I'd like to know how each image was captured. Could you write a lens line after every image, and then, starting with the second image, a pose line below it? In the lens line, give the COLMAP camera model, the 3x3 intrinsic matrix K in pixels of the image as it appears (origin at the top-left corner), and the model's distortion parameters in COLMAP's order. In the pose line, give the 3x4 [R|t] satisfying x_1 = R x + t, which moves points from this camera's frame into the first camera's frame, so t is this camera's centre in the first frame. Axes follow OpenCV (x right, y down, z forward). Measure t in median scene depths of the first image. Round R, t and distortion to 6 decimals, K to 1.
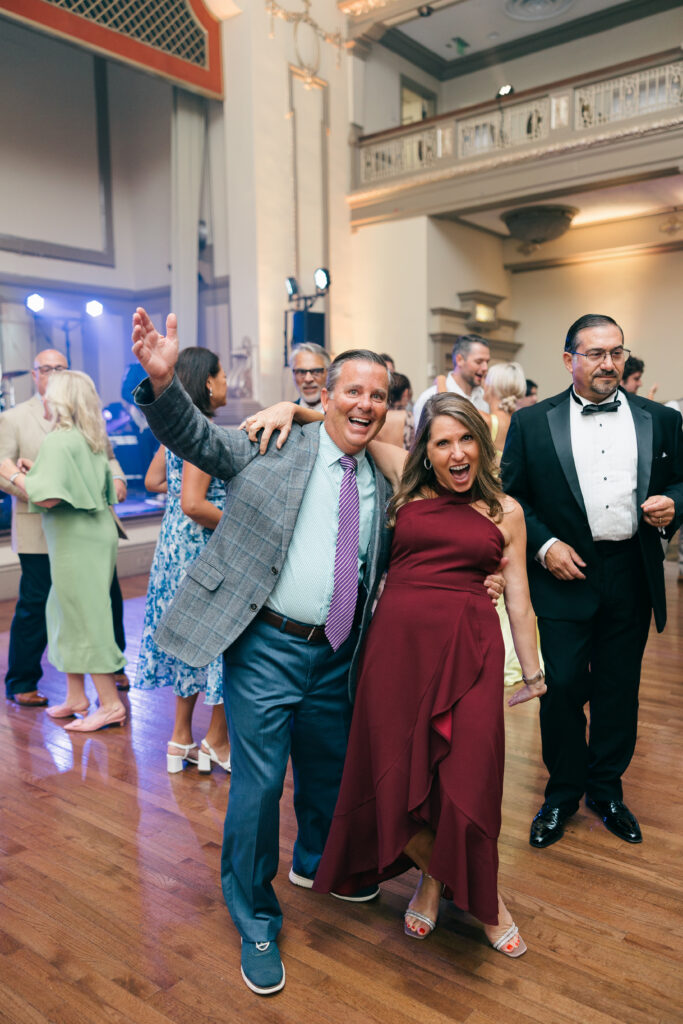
lens RADIAL K [[978.0, 0, 341.5], [0, 978.0, 512.0], [0, 0, 1]] dist [0.078192, 0.000980]
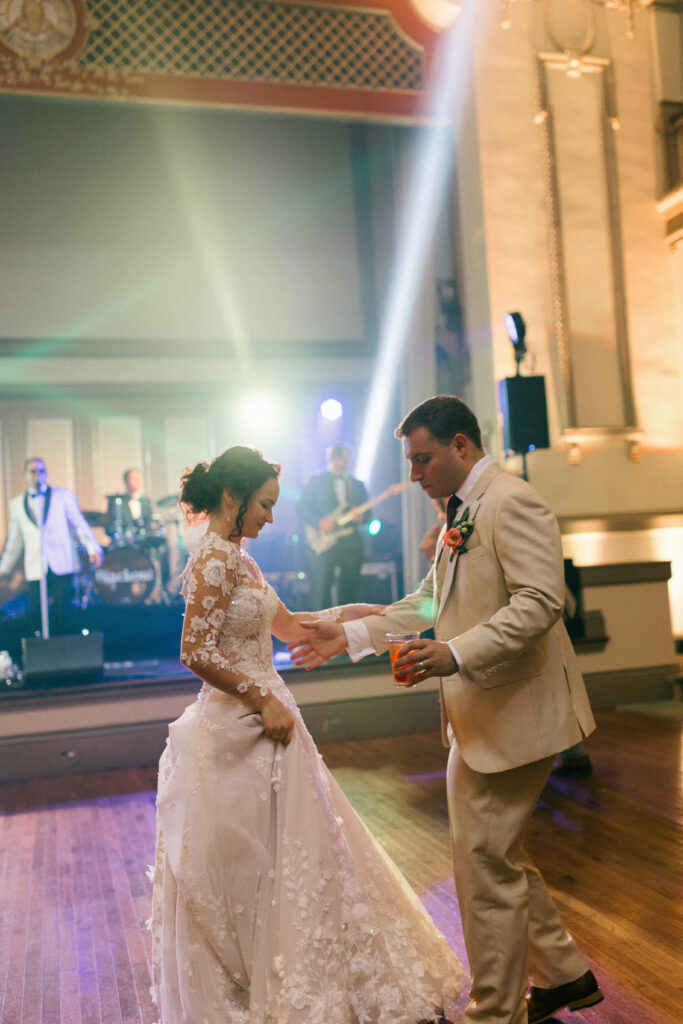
lens RADIAL K [[969.8, 0, 341.5], [0, 969.8, 512.0], [0, 0, 1]] dist [-0.002265, 0.007620]
pose [[0.774370, -0.050104, -0.630746, 0.267480], [-0.014986, 0.995128, -0.097447, -0.039373], [0.632556, 0.084912, 0.769846, 0.382003]]
